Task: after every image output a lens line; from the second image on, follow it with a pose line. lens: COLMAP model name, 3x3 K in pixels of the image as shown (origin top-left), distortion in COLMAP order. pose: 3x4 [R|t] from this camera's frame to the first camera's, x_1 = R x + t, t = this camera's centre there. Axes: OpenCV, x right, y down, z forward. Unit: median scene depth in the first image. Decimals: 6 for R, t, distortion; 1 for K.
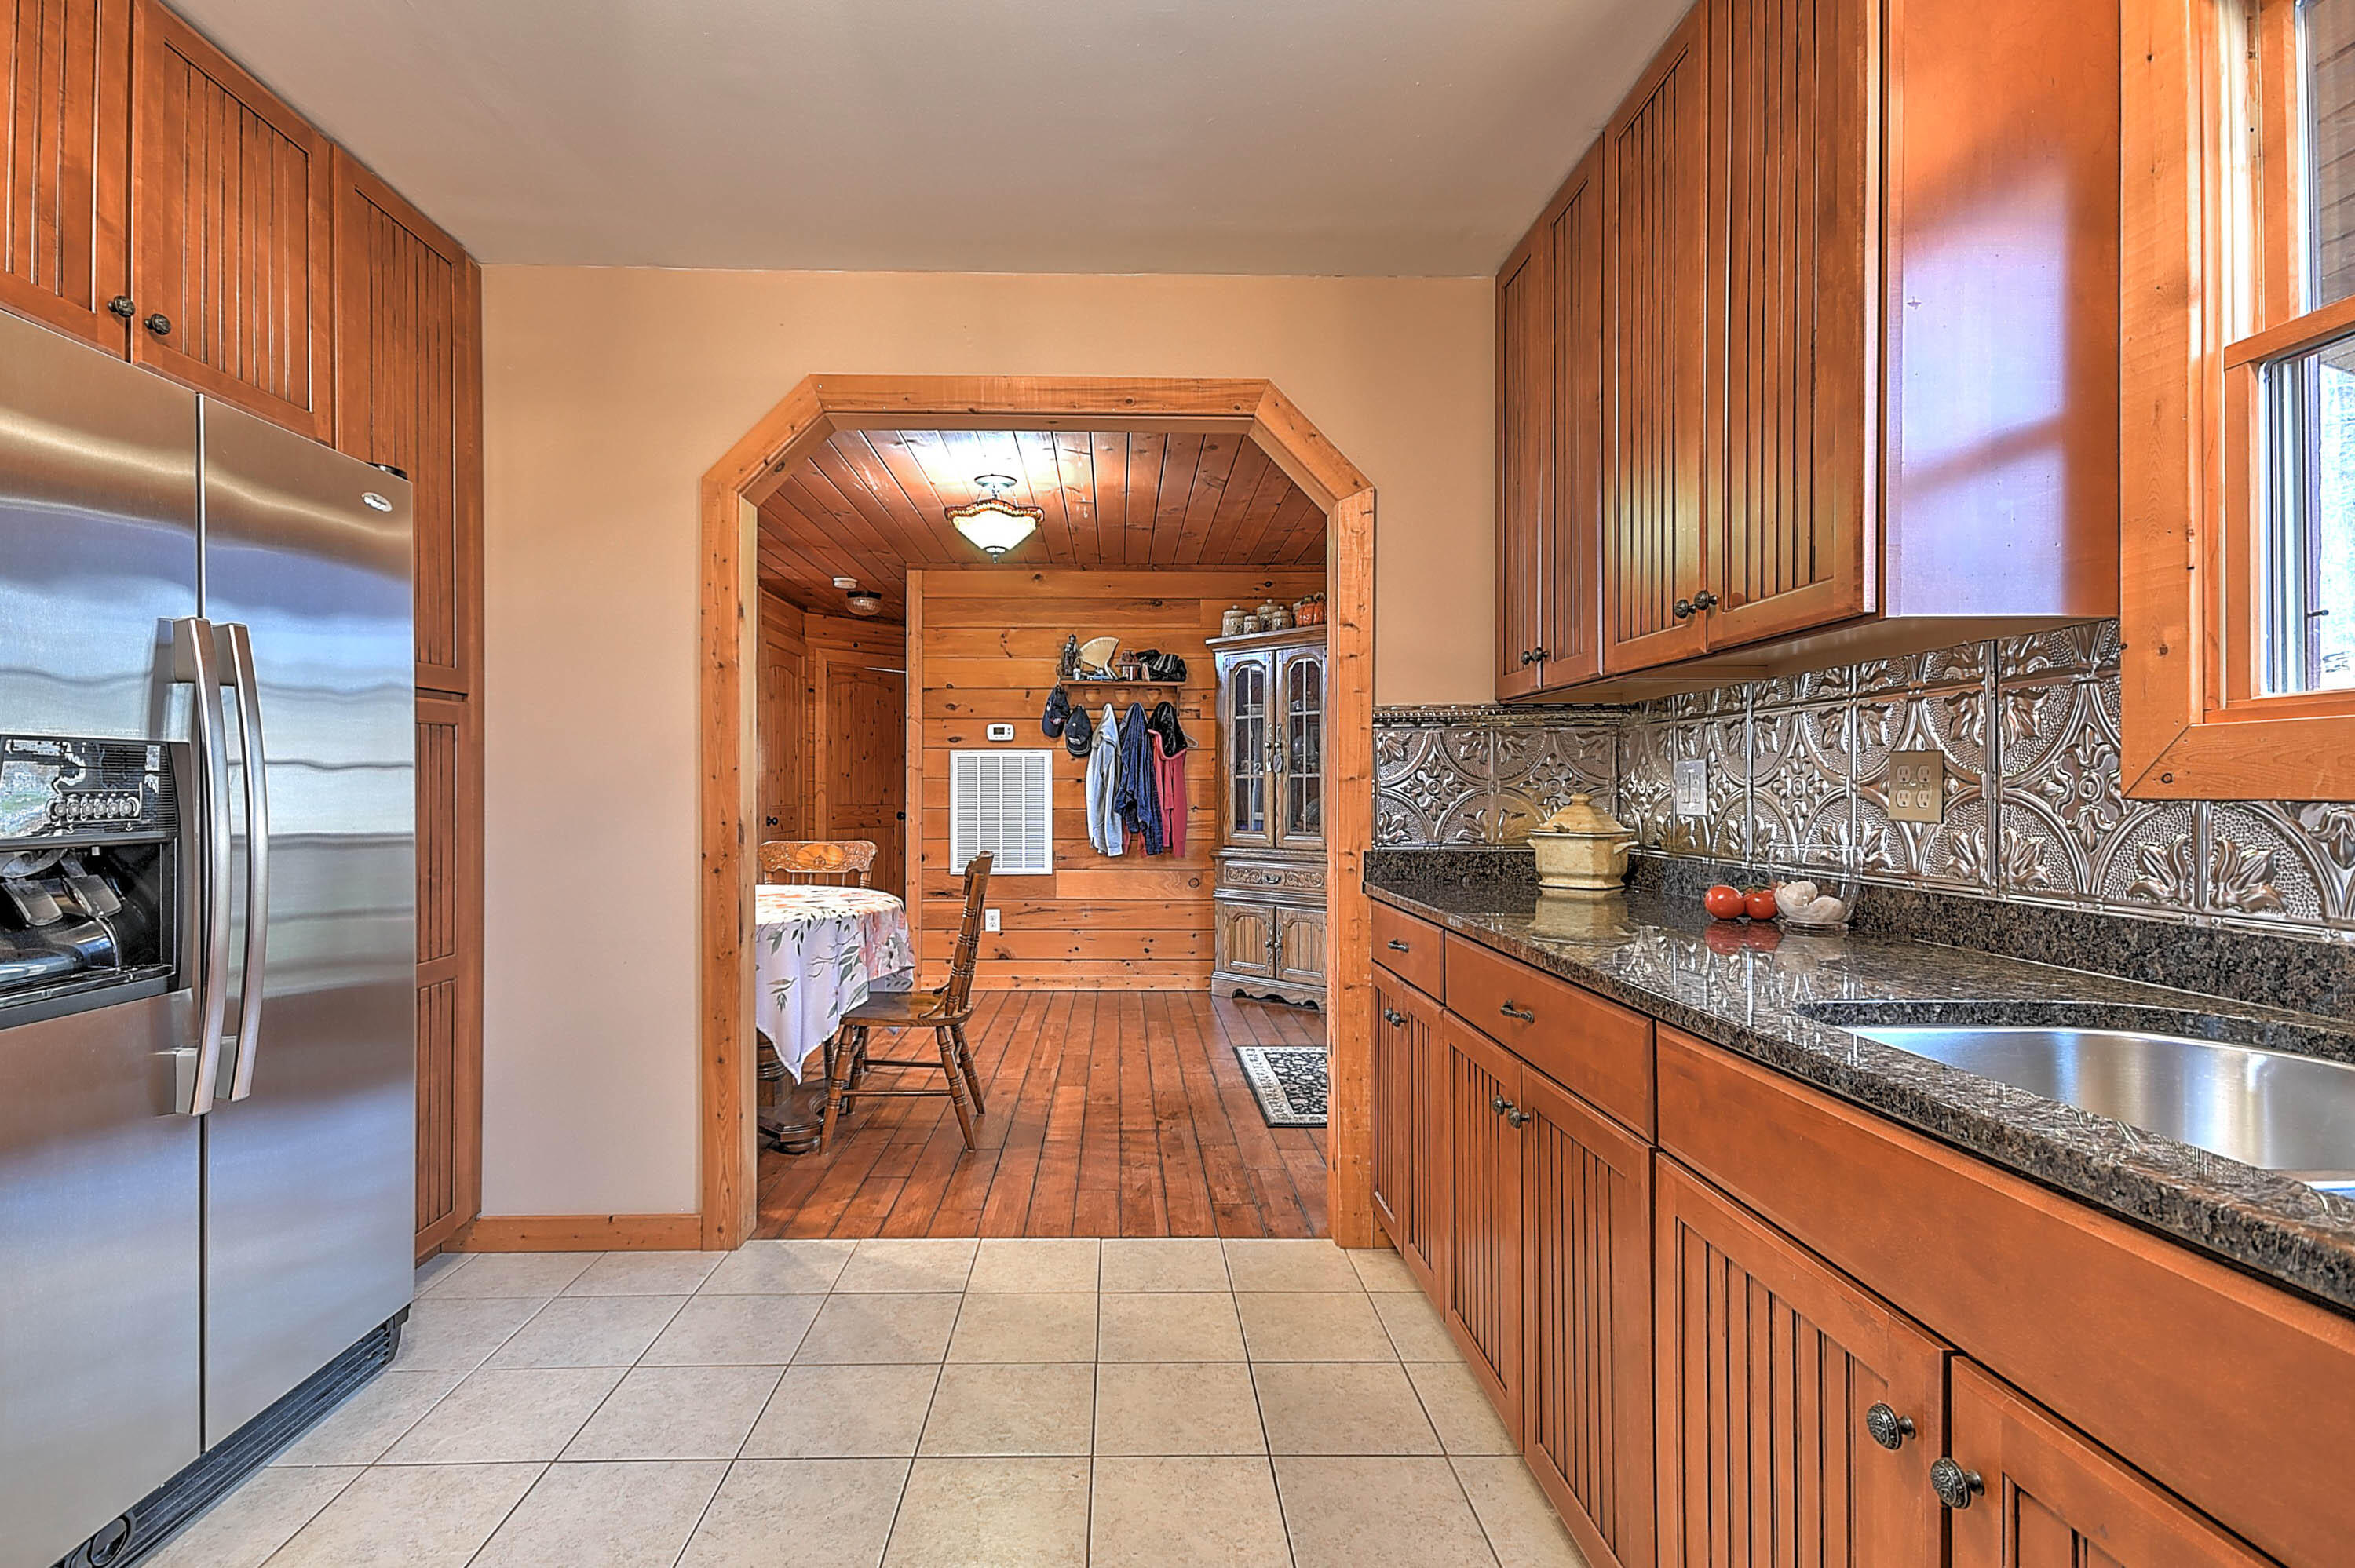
lens RADIAL K [[1106.7, 0, 1120.2], [0, 1106.7, 784.4], [0, 0, 1]] dist [0.017435, -0.000056]
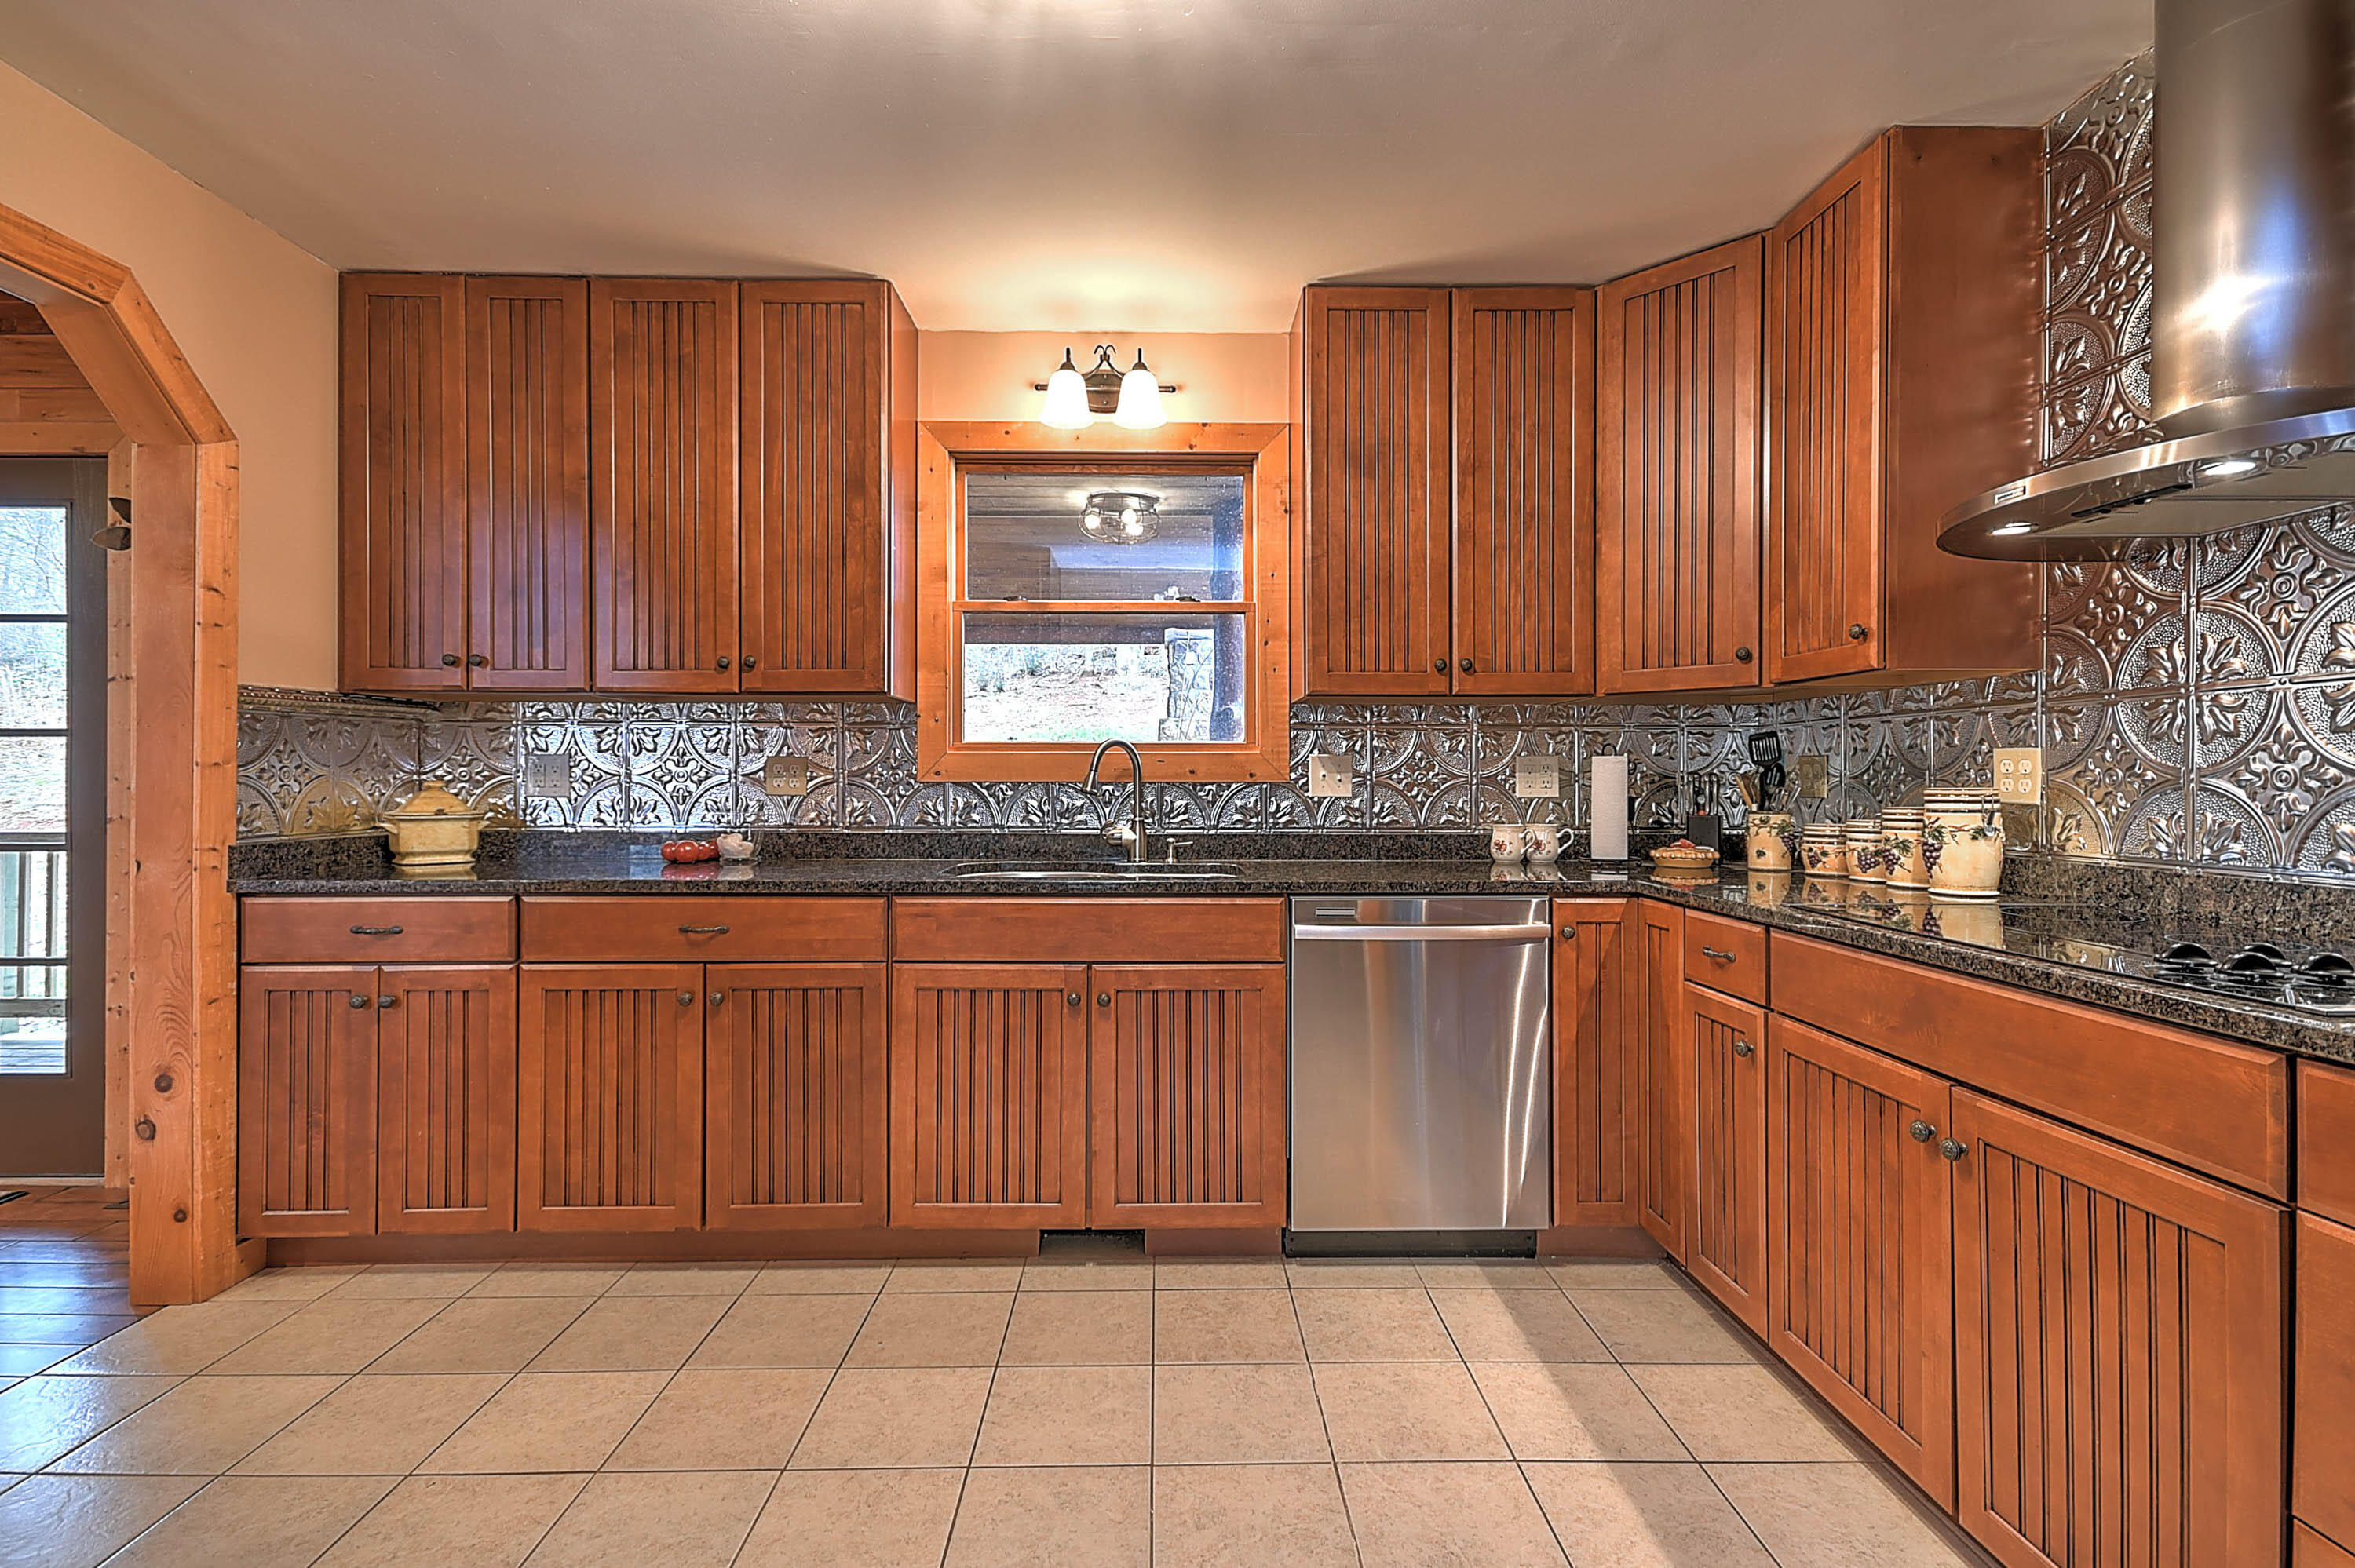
lens RADIAL K [[1066.9, 0, 1190.2], [0, 1066.9, 759.9], [0, 0, 1]] dist [0.020124, 0.000171]
pose [[-0.002469, 0.017638, 0.999841, -0.681929], [-0.007834, 0.999813, -0.017657, 0.000768], [-0.999966, -0.007876, -0.002331, 0.235418]]
